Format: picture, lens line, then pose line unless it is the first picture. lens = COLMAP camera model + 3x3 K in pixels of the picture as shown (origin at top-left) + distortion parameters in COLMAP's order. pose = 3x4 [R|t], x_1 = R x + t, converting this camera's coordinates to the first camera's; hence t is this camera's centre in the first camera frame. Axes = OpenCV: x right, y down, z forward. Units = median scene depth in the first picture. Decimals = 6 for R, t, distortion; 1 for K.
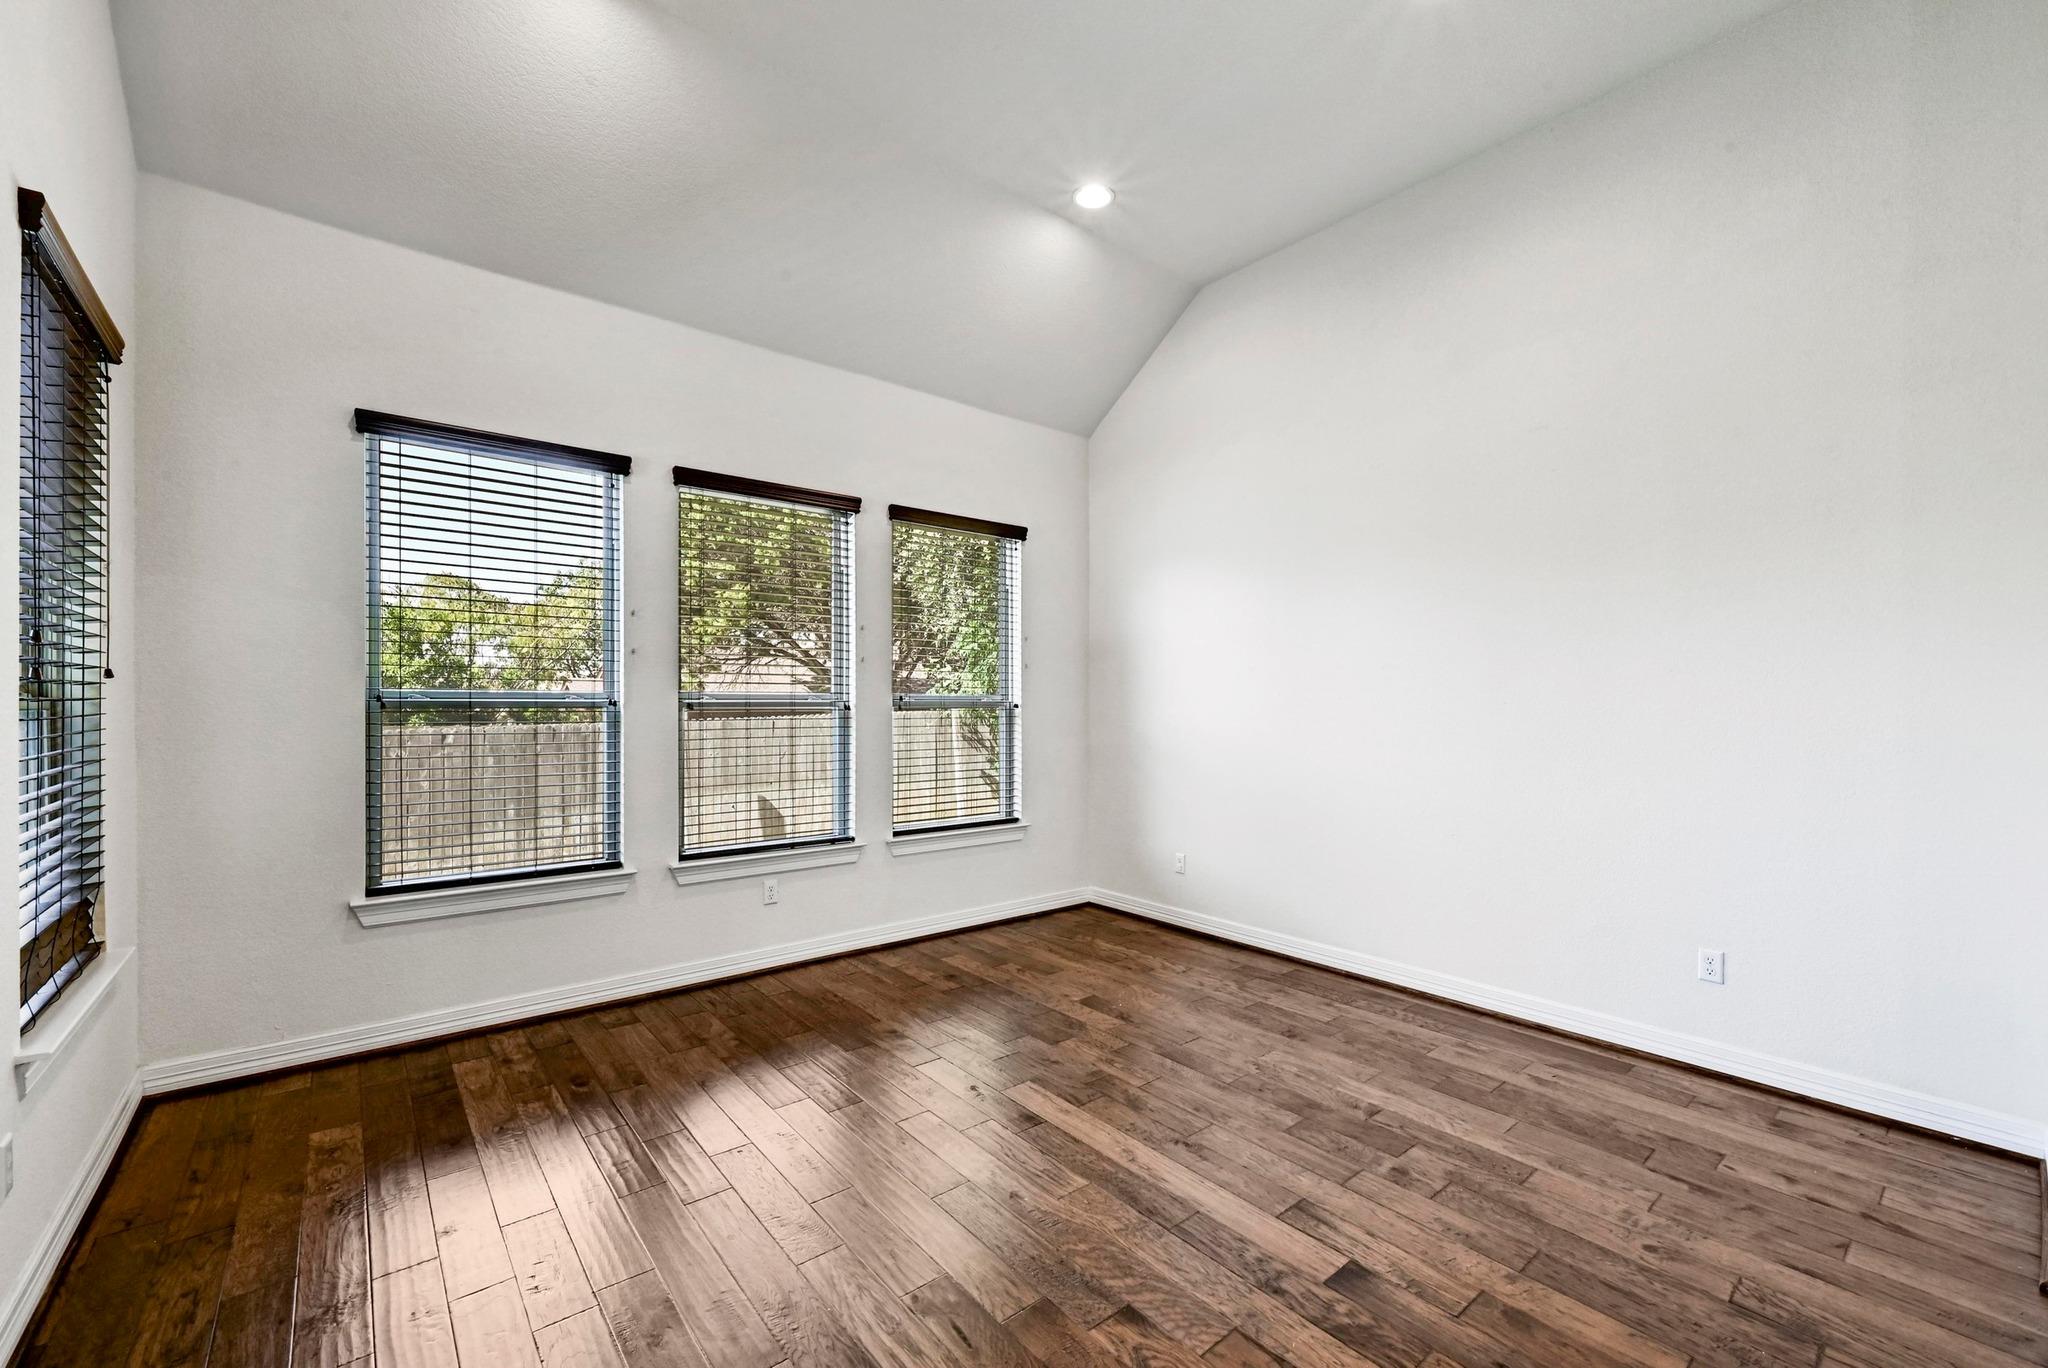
lens RADIAL K [[839.6, 0, 1035.2], [0, 839.6, 700.7], [0, 0, 1]] dist [0.001130, -0.000107]
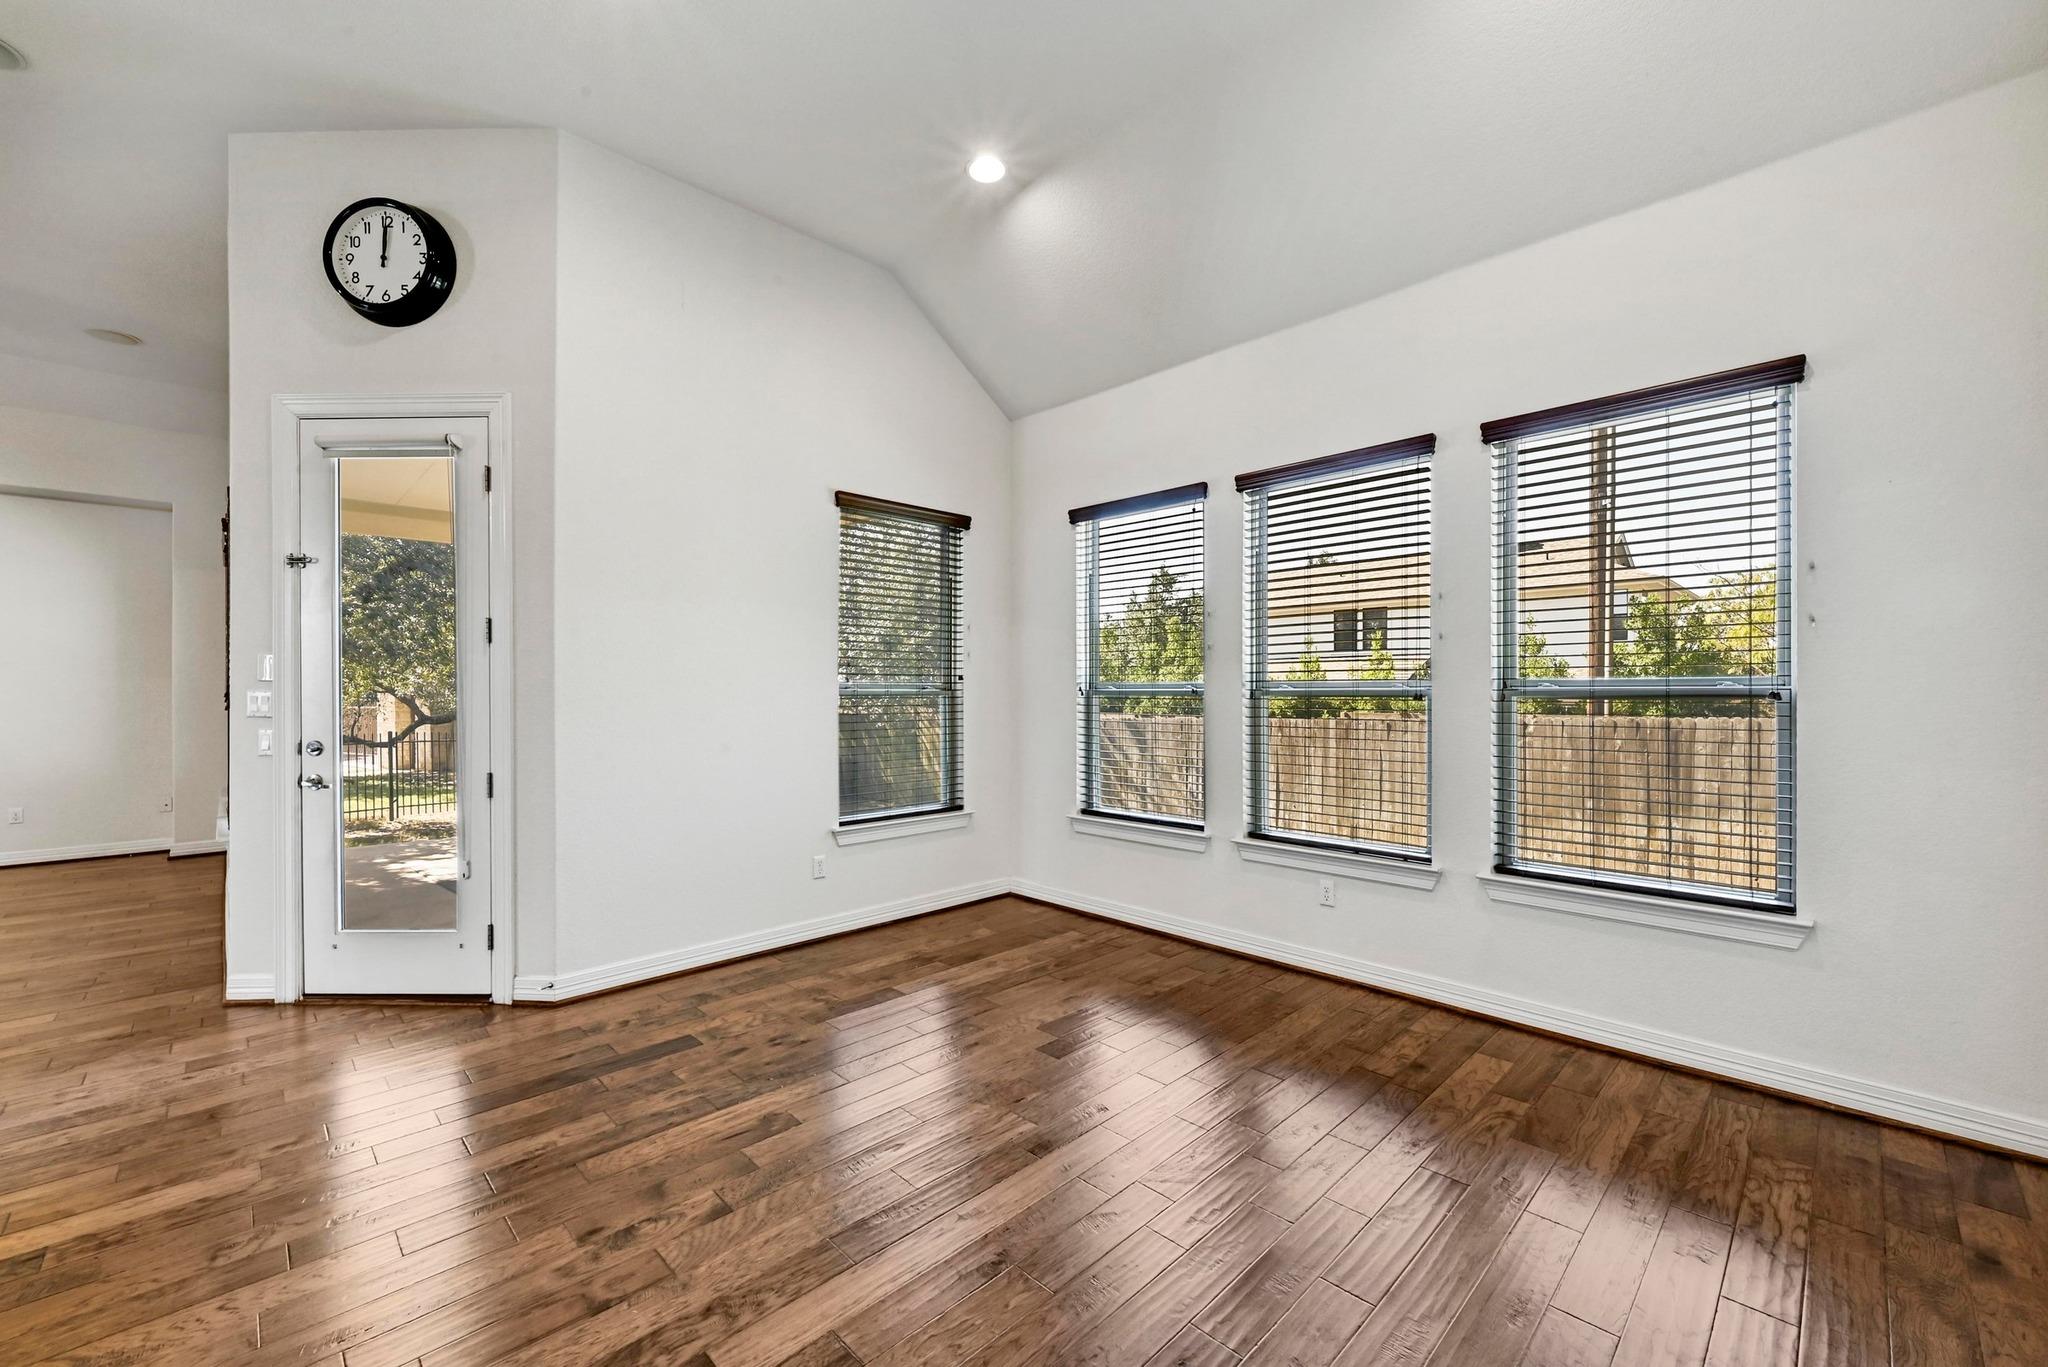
lens RADIAL K [[810.5, 0, 1024.3], [0, 810.5, 702.1], [0, 0, 1]] dist [-0.000543, -0.000304]
pose [[0.076688, 0.008770, -0.997017, 0.591644], [0.003116, 0.999954, 0.009036, 0.004262], [0.997050, -0.003800, 0.076657, 0.624261]]
